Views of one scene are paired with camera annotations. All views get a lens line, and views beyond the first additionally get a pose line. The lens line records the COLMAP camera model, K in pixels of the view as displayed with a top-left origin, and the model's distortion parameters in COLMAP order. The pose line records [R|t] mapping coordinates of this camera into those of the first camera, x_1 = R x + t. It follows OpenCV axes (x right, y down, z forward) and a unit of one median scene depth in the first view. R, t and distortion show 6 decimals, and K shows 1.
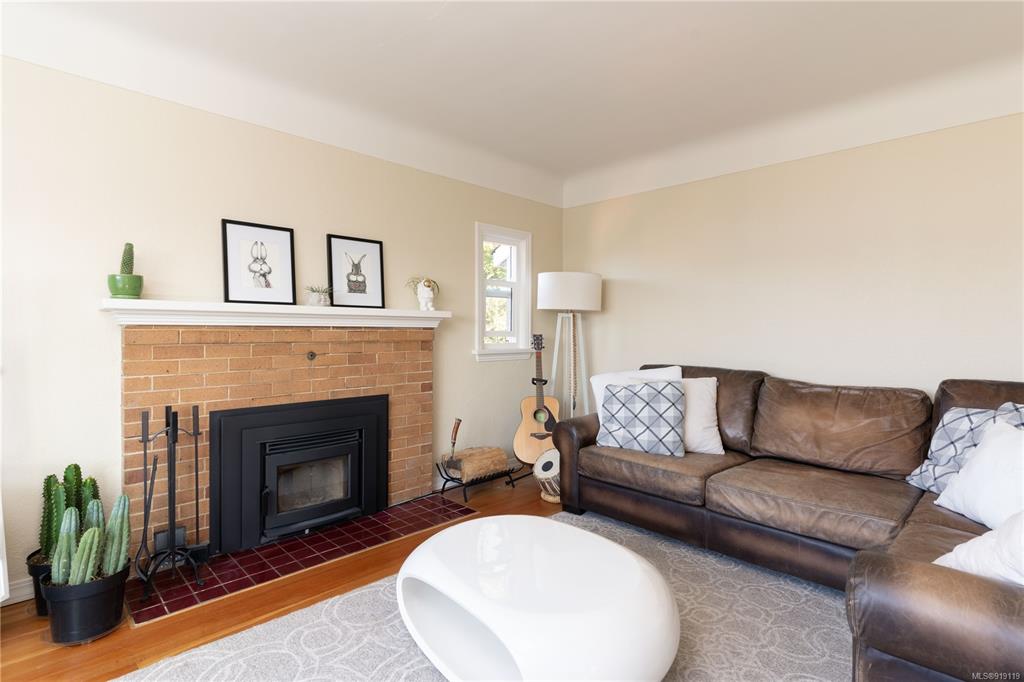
lens RADIAL K [[509.1, 0, 512.4], [0, 509.1, 335.5], [0, 0, 1]] dist [-0.002017, 0.000040]
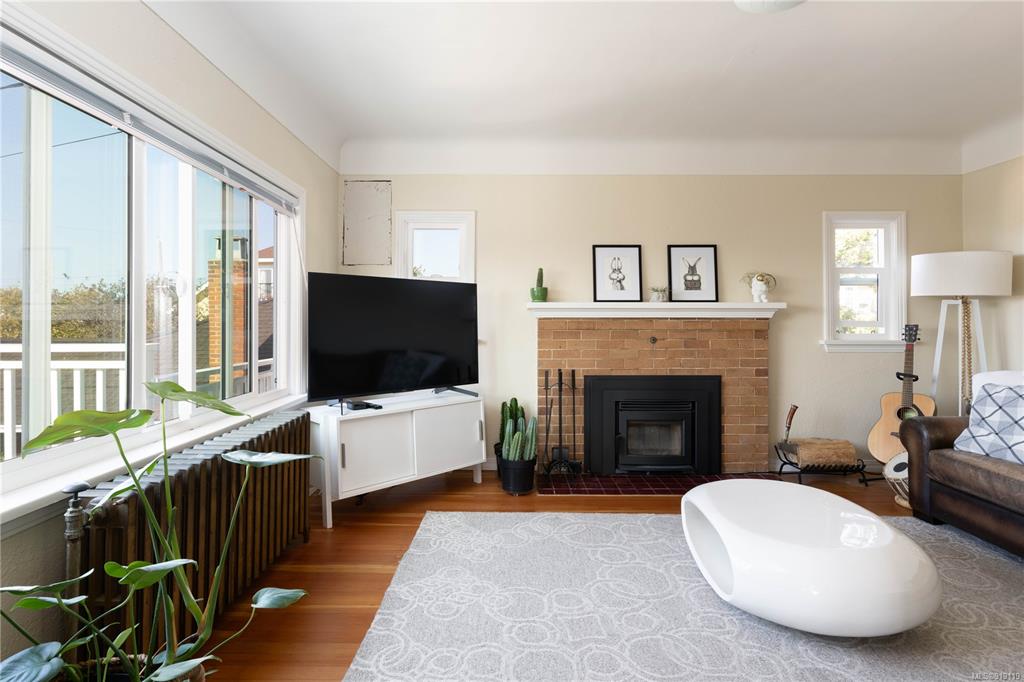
lens RADIAL K [[509.2, 0, 506.0], [0, 509.2, 320.2], [0, 0, 1]] dist [-0.002421, -0.000442]
pose [[0.710940, -0.005375, -0.703232, 0.234062], [-0.004236, 0.999920, -0.011926, 0.005055], [0.703240, 0.011458, 0.710860, -0.179394]]
